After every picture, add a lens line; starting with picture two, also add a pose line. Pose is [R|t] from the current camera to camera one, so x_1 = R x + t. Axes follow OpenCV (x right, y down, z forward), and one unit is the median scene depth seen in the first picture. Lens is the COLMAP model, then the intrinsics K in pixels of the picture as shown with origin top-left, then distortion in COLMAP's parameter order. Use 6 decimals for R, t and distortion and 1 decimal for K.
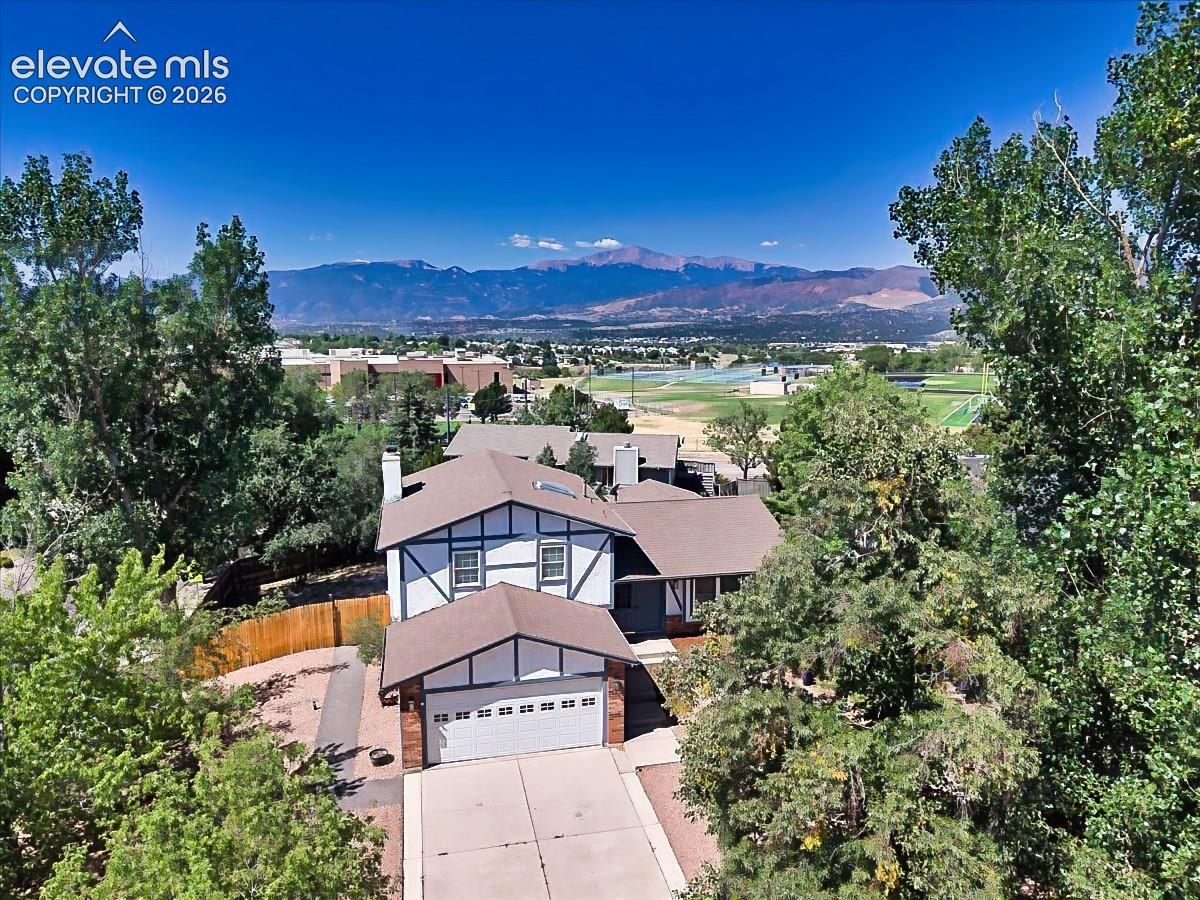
lens RADIAL K [[786.0, 0, 595.0], [0, 786.0, 446.6], [0, 0, 1]] dist [-0.000559, -0.002055]
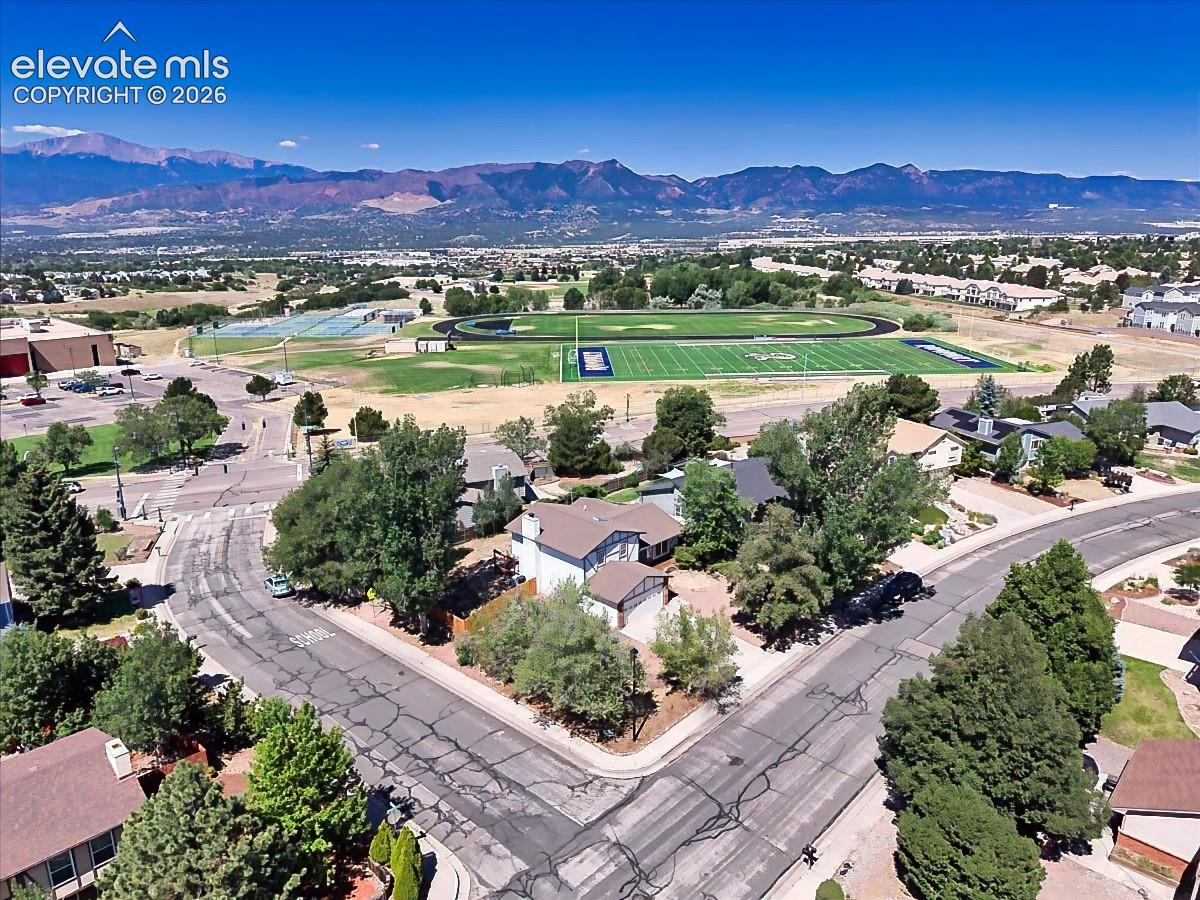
lens RADIAL K [[786.0, 0, 602.0], [0, 786.0, 449.6], [0, 0, 1]] dist [-0.000559, -0.002055]
pose [[0.821919, -0.163349, 0.545680, -1.534192], [0.090786, 0.983319, 0.157611, -0.623777], [-0.562324, -0.080004, 0.823038, -1.151069]]
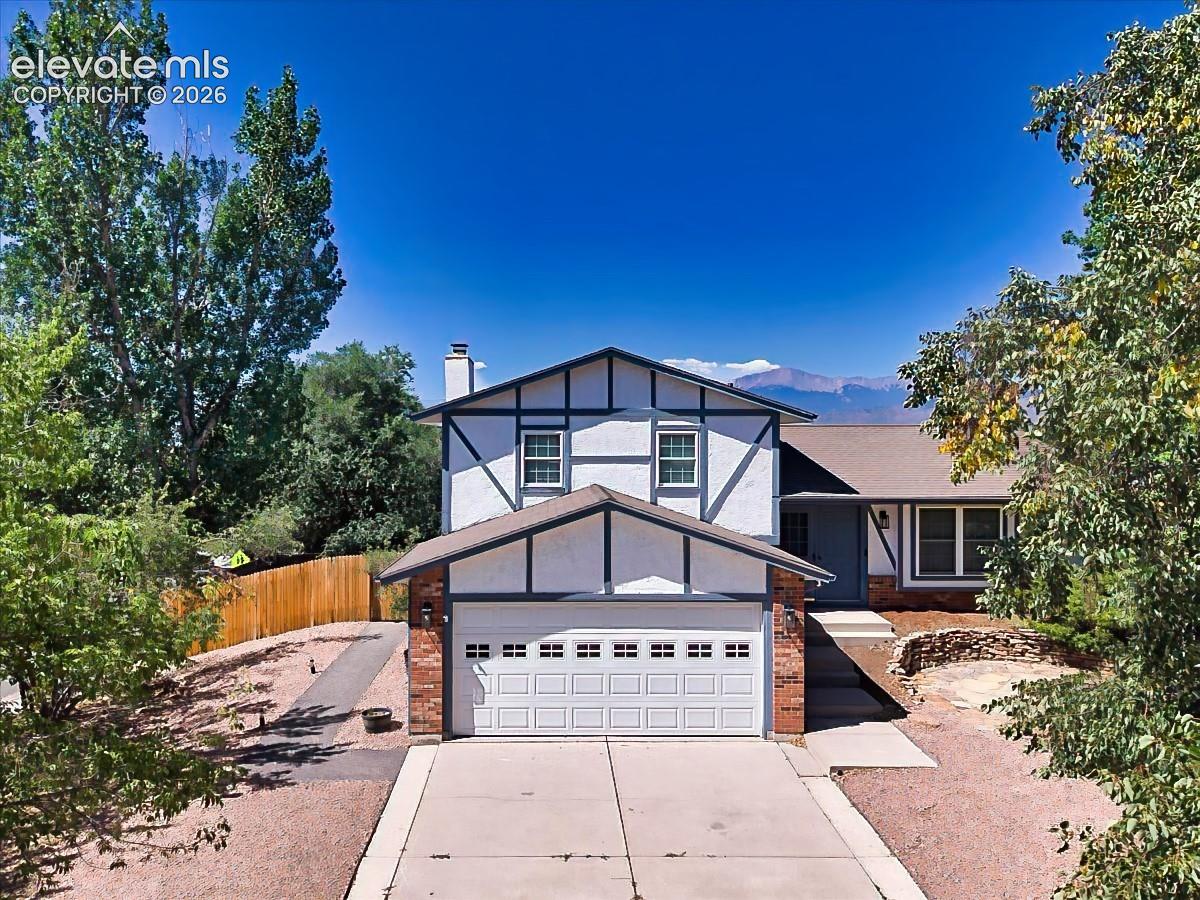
lens RADIAL K [[830.0, 0, 544.8], [0, 830.0, 442.3], [0, 0, 1]] dist [0.036686, -0.003482]
pose [[0.972853, -0.006041, -0.231344, -0.002929], [-0.032866, 0.985920, -0.163956, 0.249192], [0.229077, 0.167109, 0.958957, 0.335318]]
